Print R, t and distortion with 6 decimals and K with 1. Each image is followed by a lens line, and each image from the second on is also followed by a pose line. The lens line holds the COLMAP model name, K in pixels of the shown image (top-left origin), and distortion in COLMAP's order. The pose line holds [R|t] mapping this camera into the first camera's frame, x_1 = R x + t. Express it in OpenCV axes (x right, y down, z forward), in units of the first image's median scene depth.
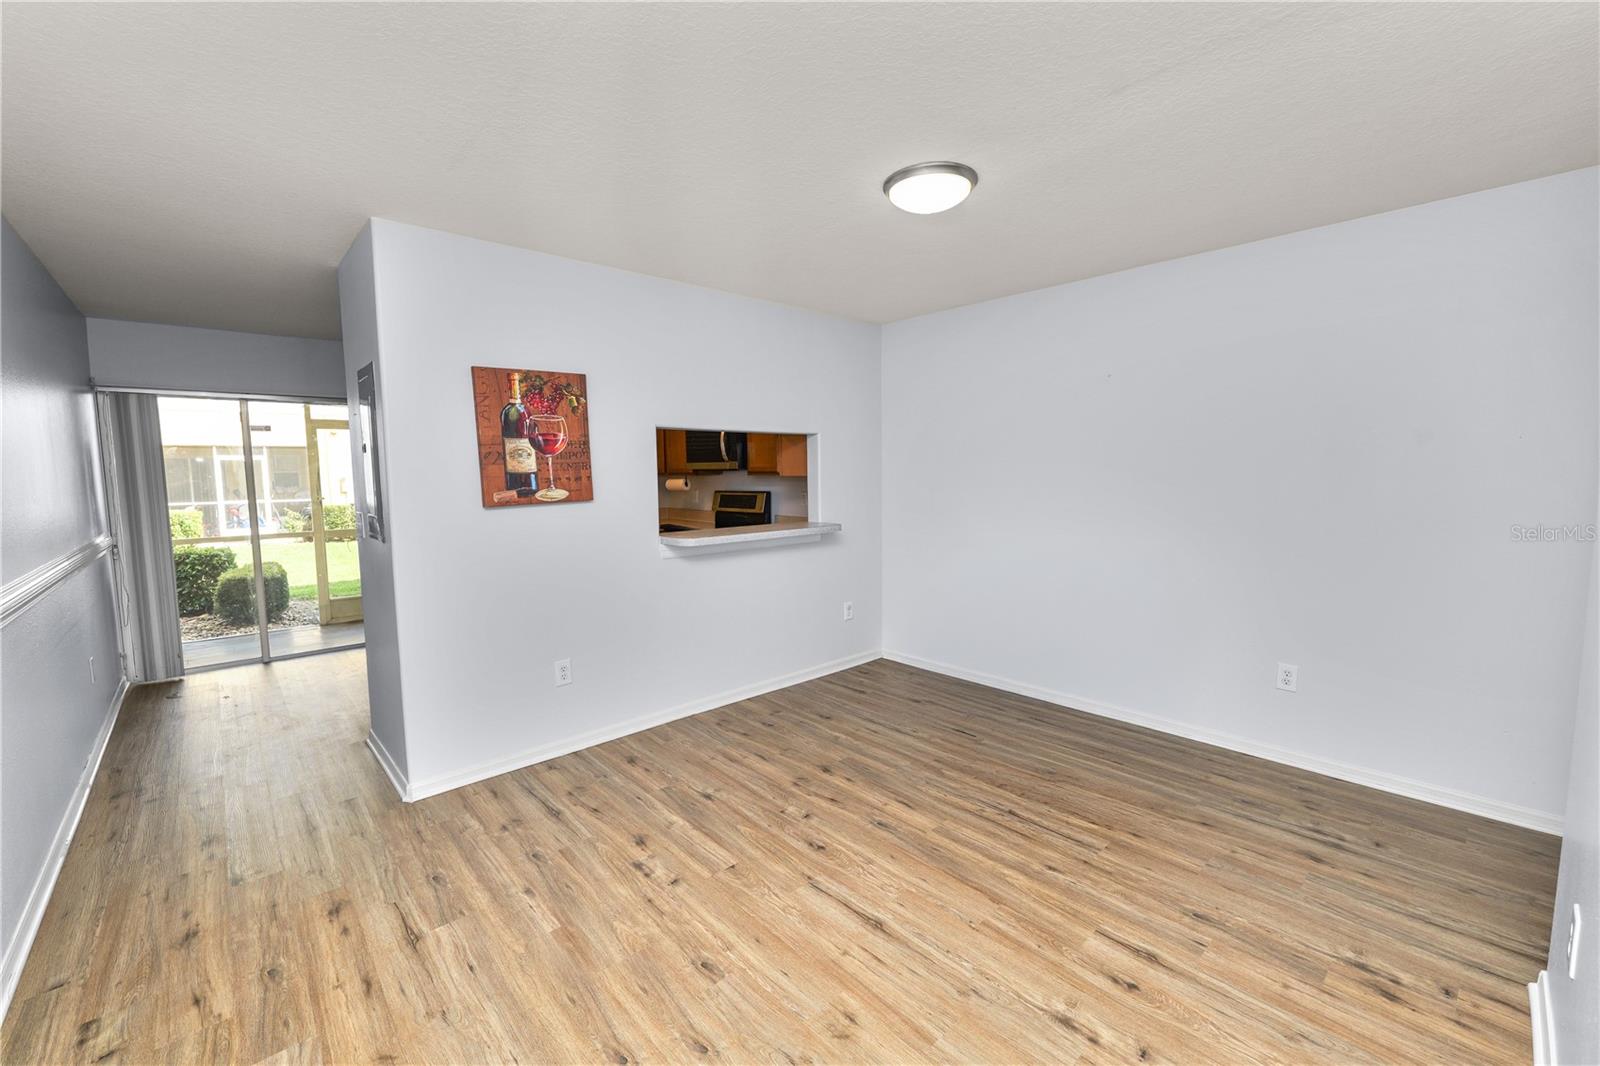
lens RADIAL K [[645.5, 0, 808.5], [0, 645.5, 533.3], [0, 0, 1]] dist [-0.011539, -0.000142]
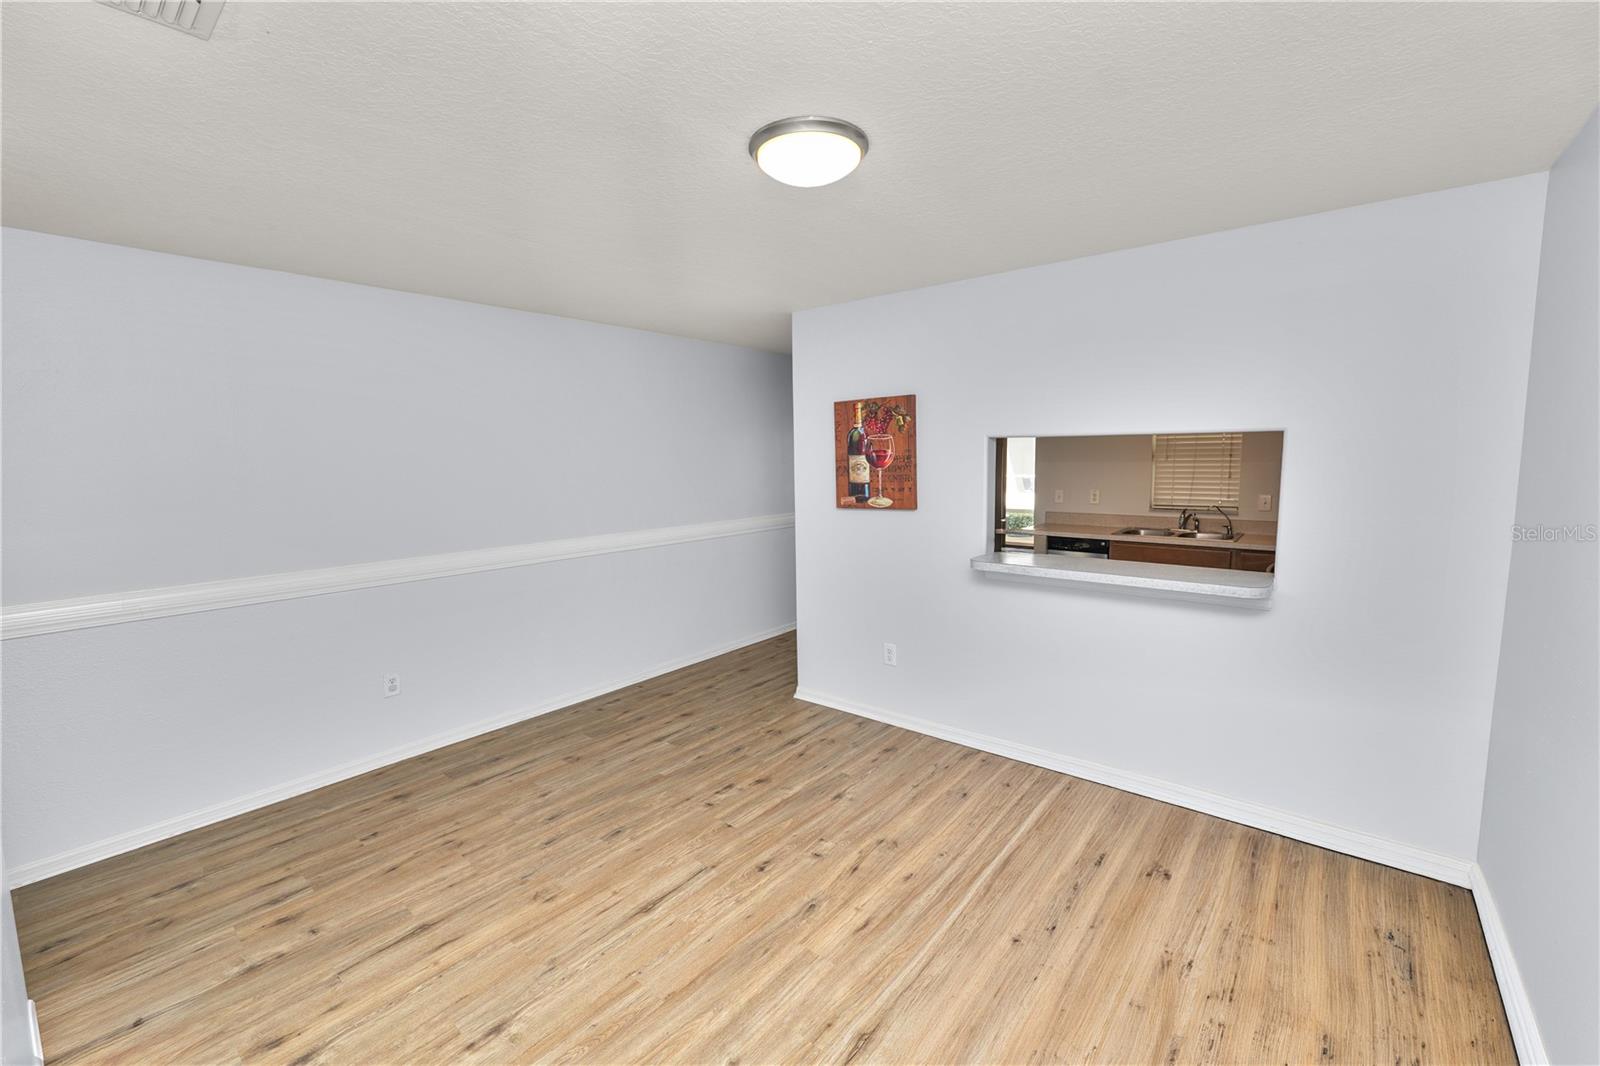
lens RADIAL K [[667.5, 0, 815.6], [0, 667.5, 534.6], [0, 0, 1]] dist [-0.014189, -0.000143]
pose [[0.148708, 0.128789, -0.980459, 0.831754], [-0.086844, 0.989353, 0.116786, -0.140582], [0.985060, 0.067780, 0.158309, 0.731898]]
